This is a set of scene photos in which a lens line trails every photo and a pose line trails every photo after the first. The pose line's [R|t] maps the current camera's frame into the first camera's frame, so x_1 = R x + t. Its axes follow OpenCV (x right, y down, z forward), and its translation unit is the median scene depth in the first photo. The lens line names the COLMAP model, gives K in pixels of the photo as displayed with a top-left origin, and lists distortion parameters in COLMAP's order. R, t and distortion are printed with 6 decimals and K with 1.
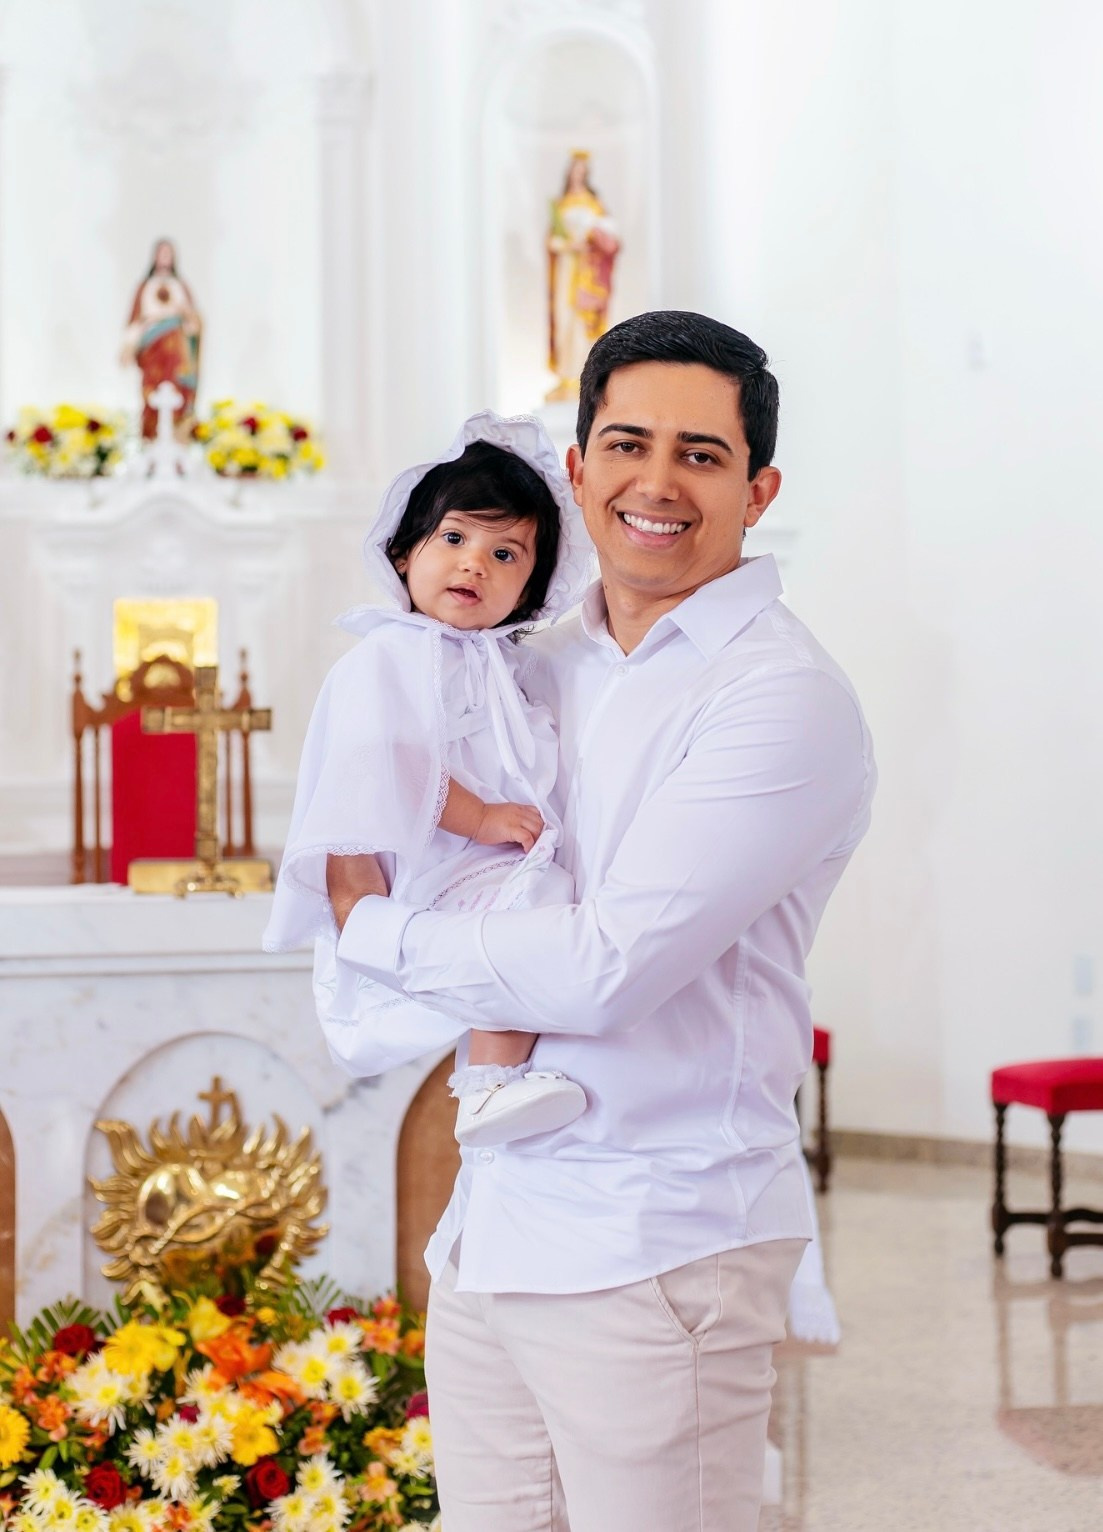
lens RADIAL K [[2945.6, 0, 611.5], [0, 2945.6, 631.6], [0, 0, 1]] dist [0.009557, 0.007143]
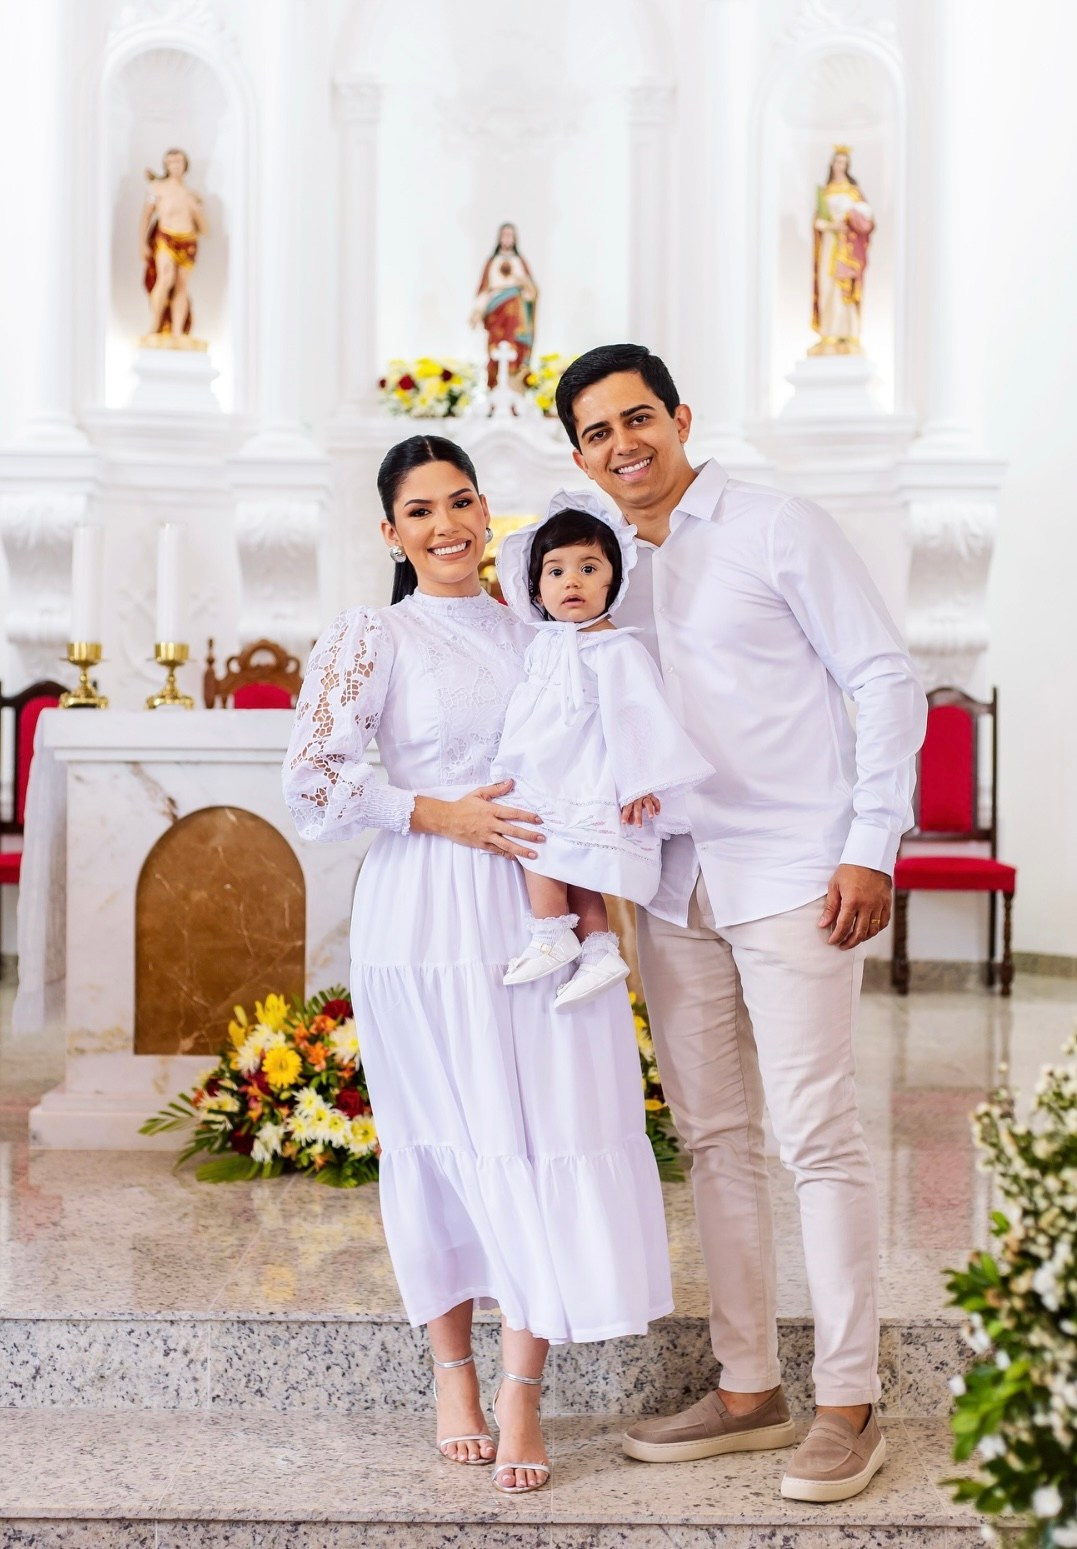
lens RADIAL K [[2668.4, 0, 538.5], [0, 2668.4, 774.5], [0, 0, 1]] dist [0.006114, 0.041567]
pose [[0.984009, 0.025403, -0.176298, 0.087272], [-0.011438, 0.996747, 0.079783, 0.011181], [0.177751, -0.076491, 0.981098, -0.159744]]
